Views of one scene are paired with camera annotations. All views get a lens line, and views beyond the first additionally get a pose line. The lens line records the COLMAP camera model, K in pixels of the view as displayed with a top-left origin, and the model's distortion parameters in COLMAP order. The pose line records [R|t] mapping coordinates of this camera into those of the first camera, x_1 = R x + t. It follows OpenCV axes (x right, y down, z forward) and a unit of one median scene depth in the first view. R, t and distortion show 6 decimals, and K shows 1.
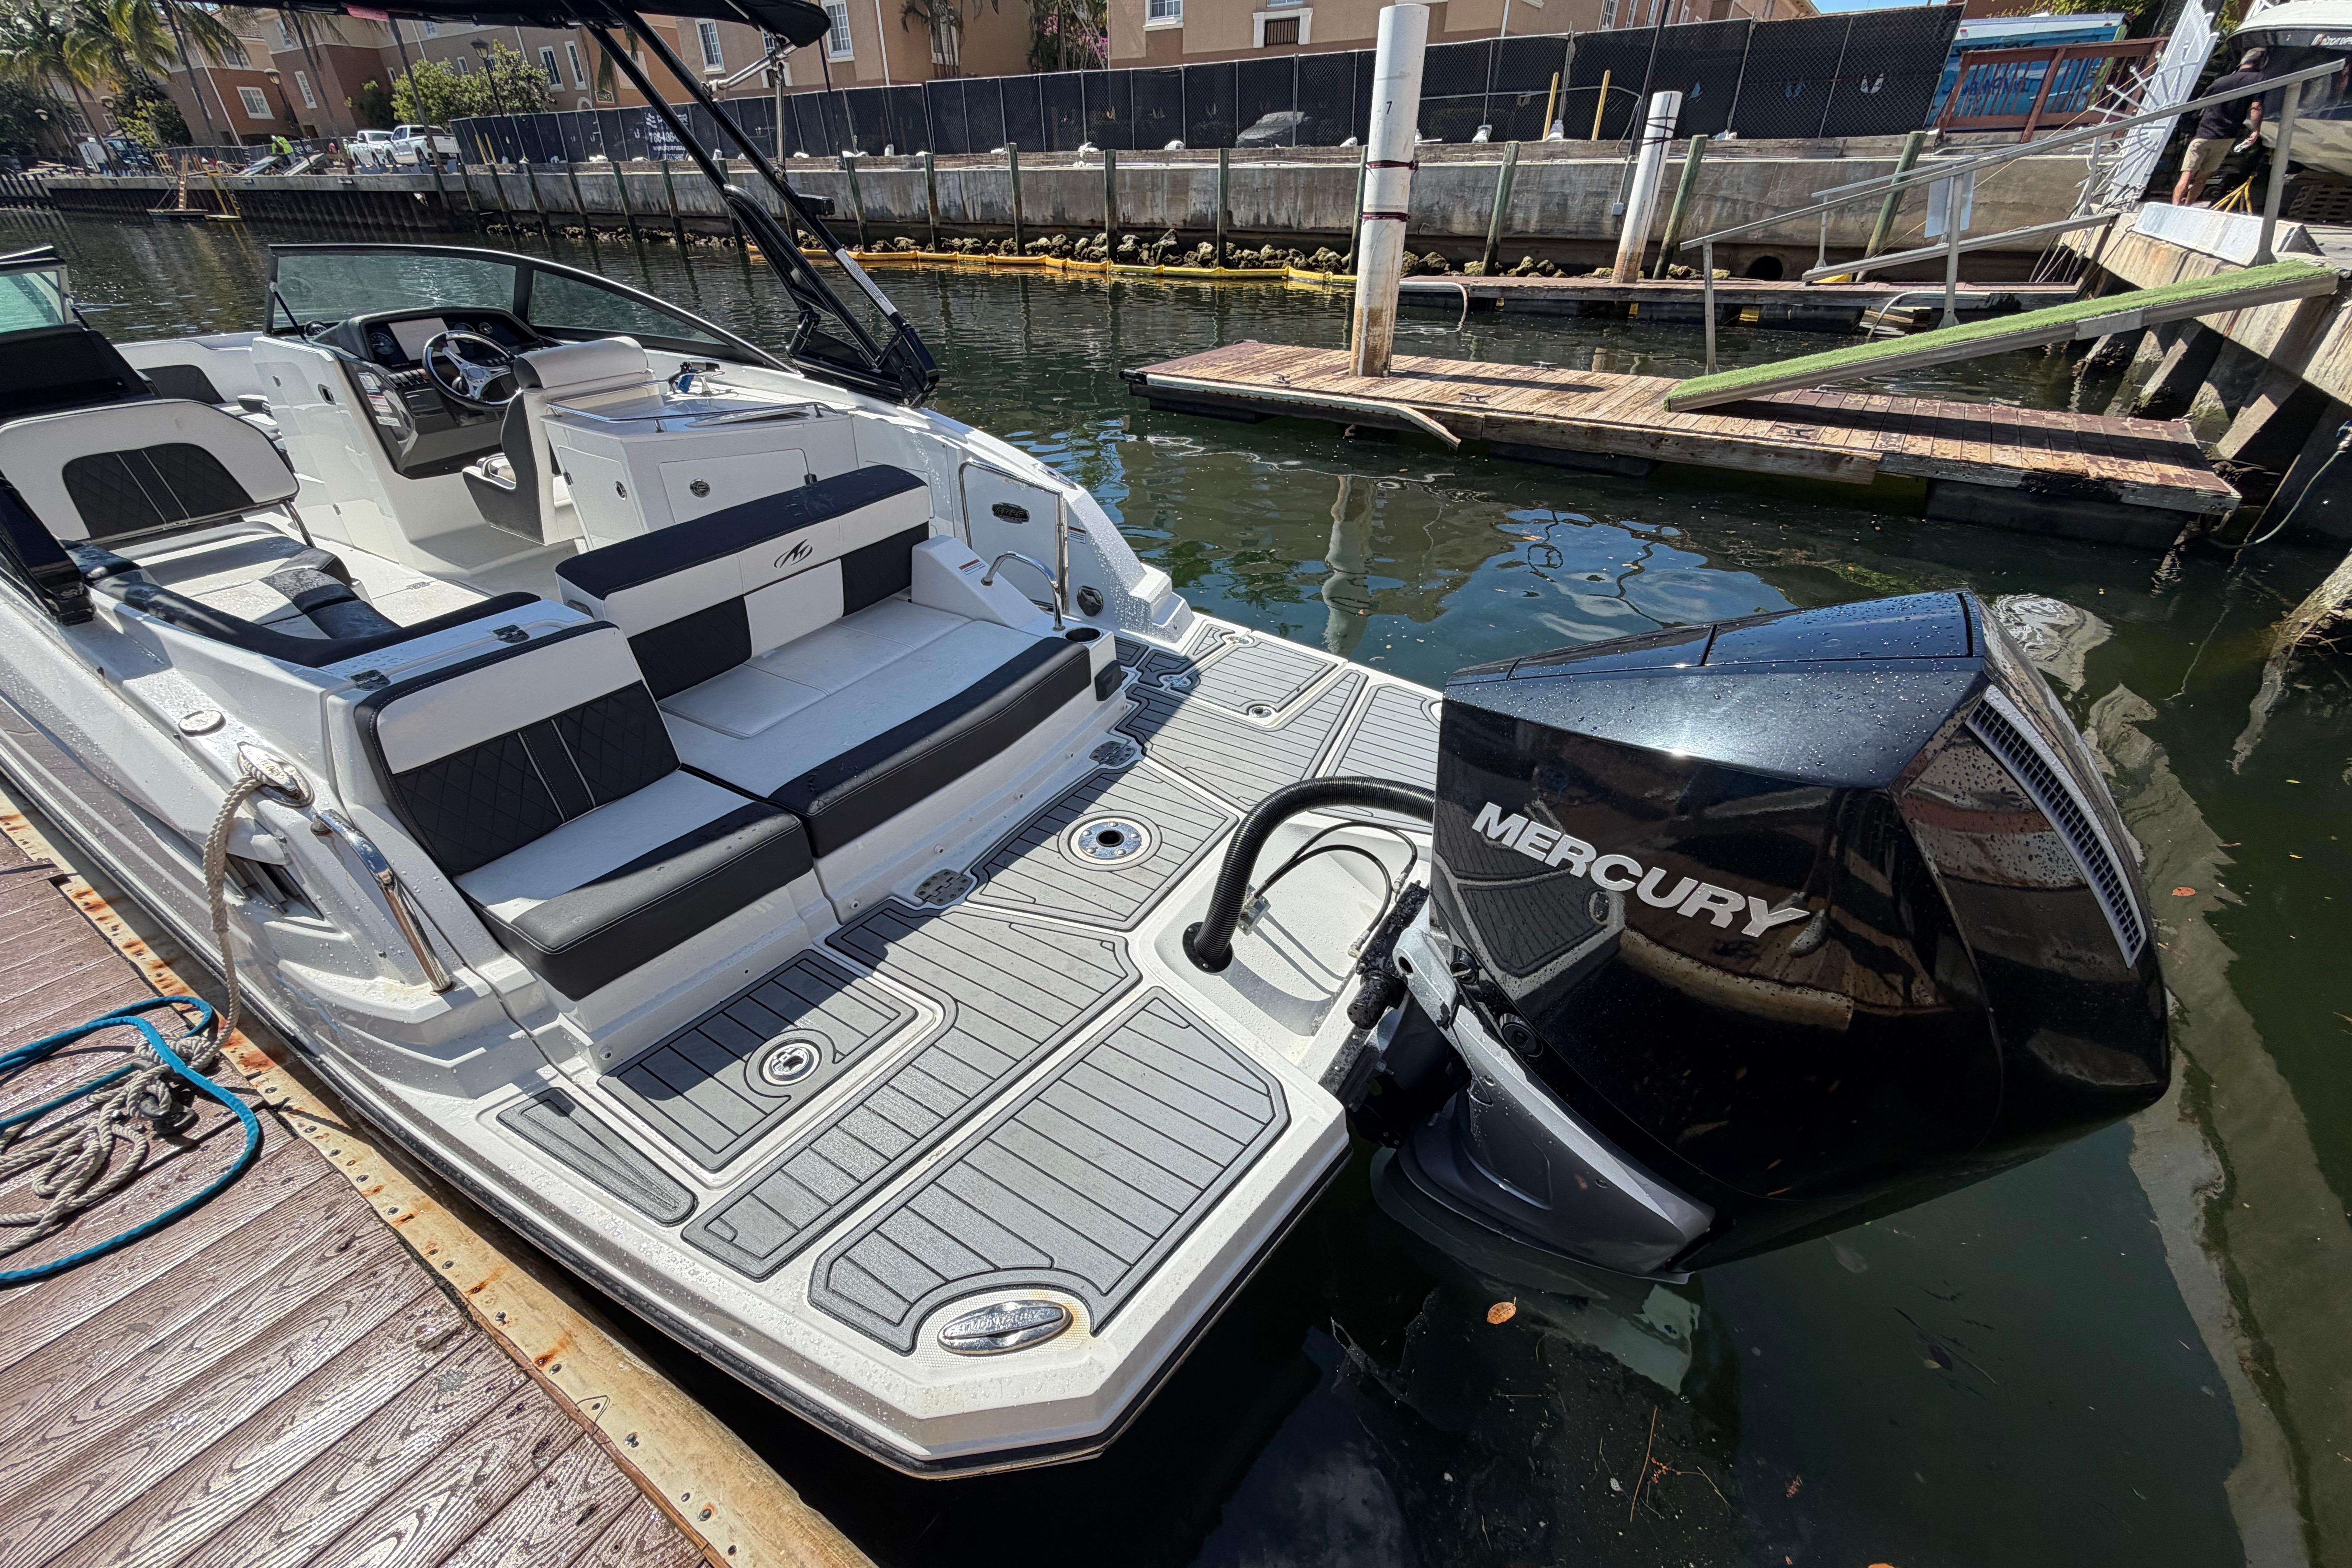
lens RADIAL K [[935.9, 0, 1181.0], [0, 935.9, 790.2], [0, 0, 1]] dist [0.005614, -0.001077]
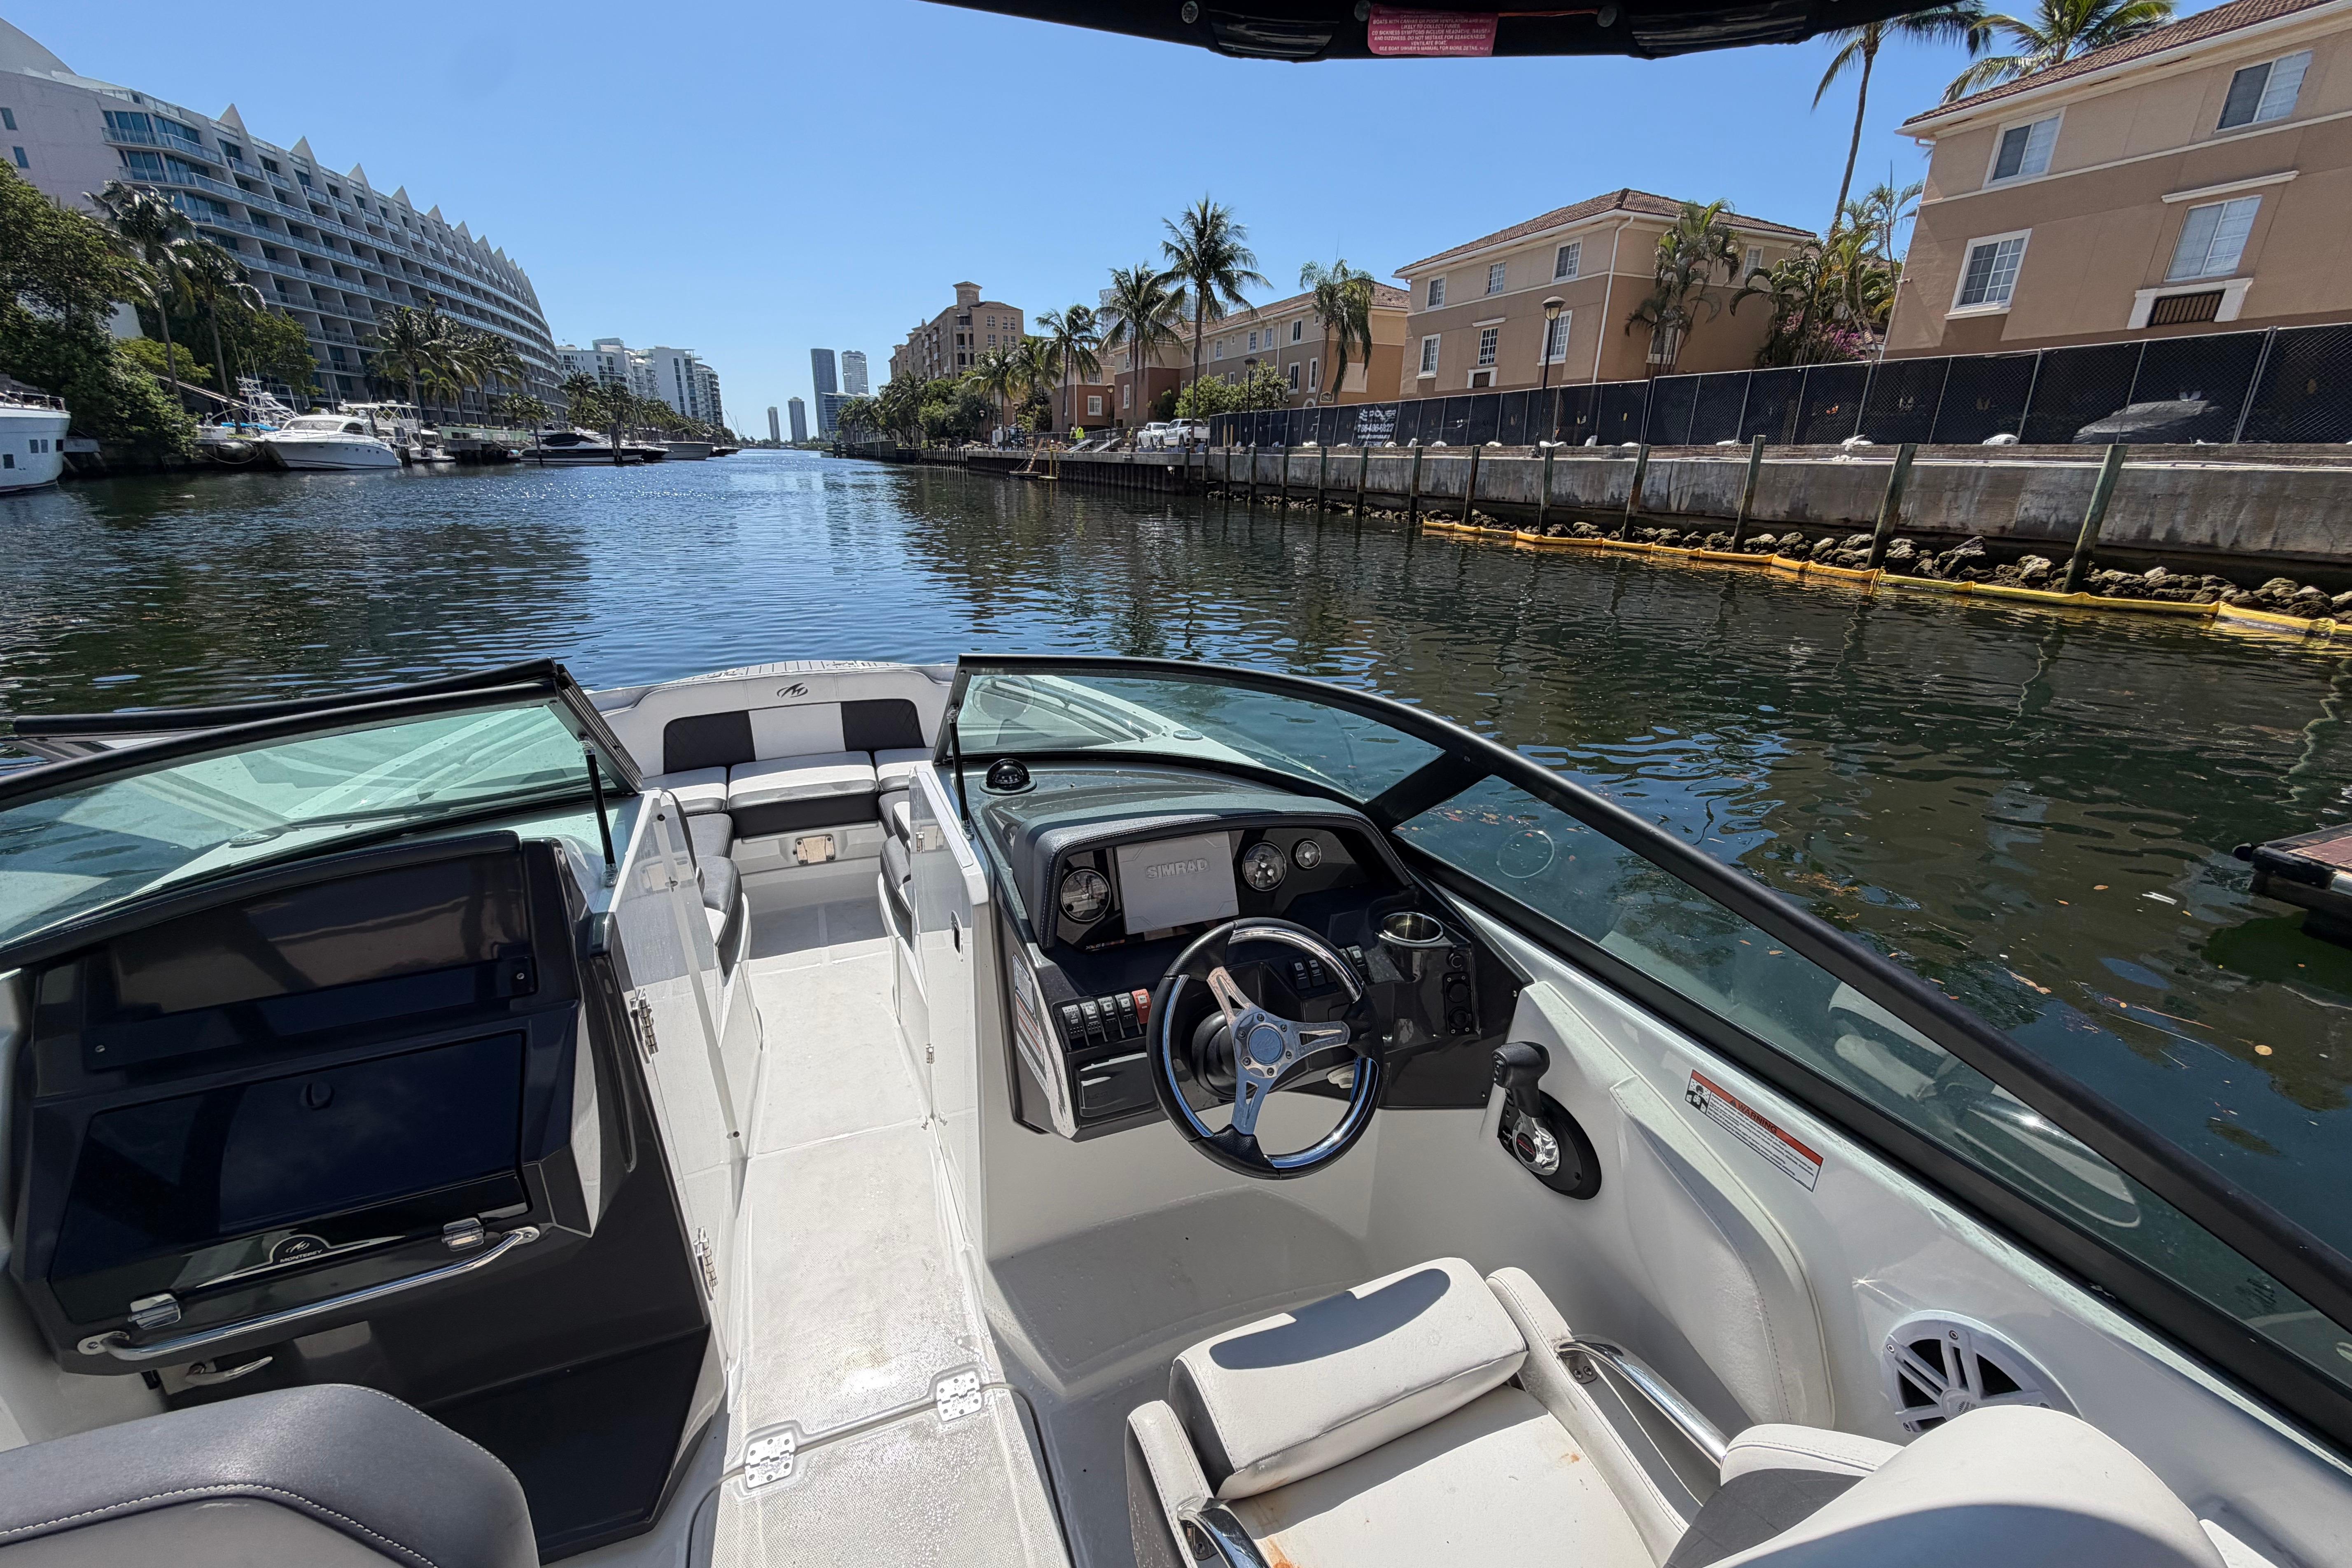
lens RADIAL K [[935.9, 0, 1156.7], [0, 935.9, 784.7], [0, 0, 1]] dist [0.005614, -0.001077]
pose [[0.818986, 0.209126, -0.534348, -0.094340], [-0.331658, 0.932437, -0.143402, -0.072097], [0.468257, 0.294665, 0.833011, 0.101128]]
